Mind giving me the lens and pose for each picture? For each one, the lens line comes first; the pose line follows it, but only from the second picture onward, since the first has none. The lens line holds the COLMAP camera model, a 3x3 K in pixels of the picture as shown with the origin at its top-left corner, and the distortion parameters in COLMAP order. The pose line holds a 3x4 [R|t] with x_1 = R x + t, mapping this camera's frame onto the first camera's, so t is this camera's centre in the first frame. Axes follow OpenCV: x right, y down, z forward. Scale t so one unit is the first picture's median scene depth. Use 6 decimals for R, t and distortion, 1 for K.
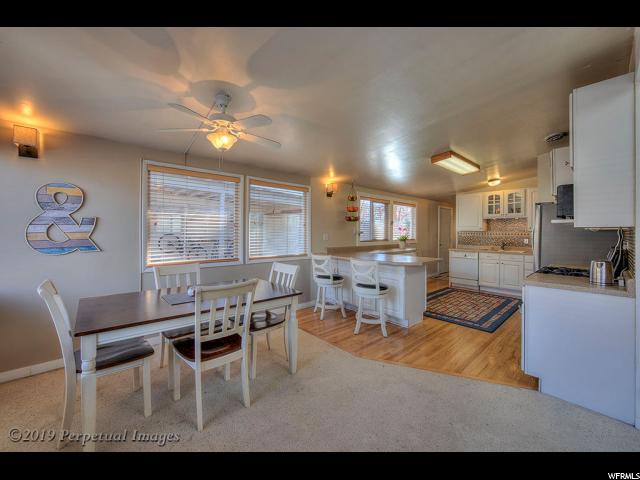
lens RADIAL K [[253.7, 0, 322.5], [0, 253.7, 235.8], [0, 0, 1]] dist [-0.005794, 0.001366]
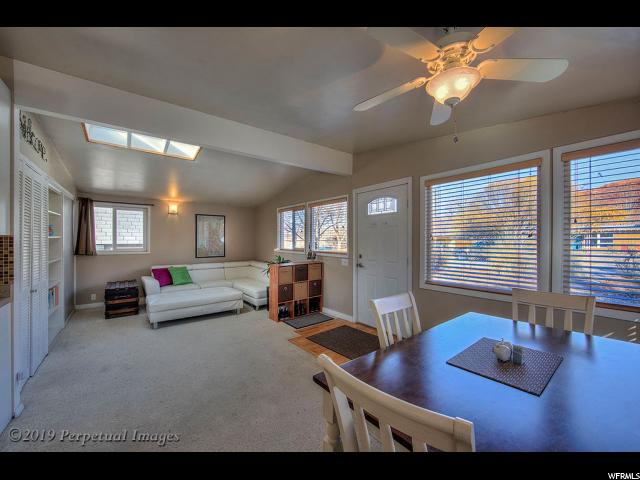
lens RADIAL K [[253.7, 0, 318.5], [0, 253.7, 243.1], [0, 0, 1]] dist [-0.005794, 0.001366]
pose [[-0.994846, -0.004998, 0.101272, -0.056579], [-0.003125, 0.999821, 0.018642, -0.009041], [-0.101347, 0.018230, -0.994684, 0.585192]]
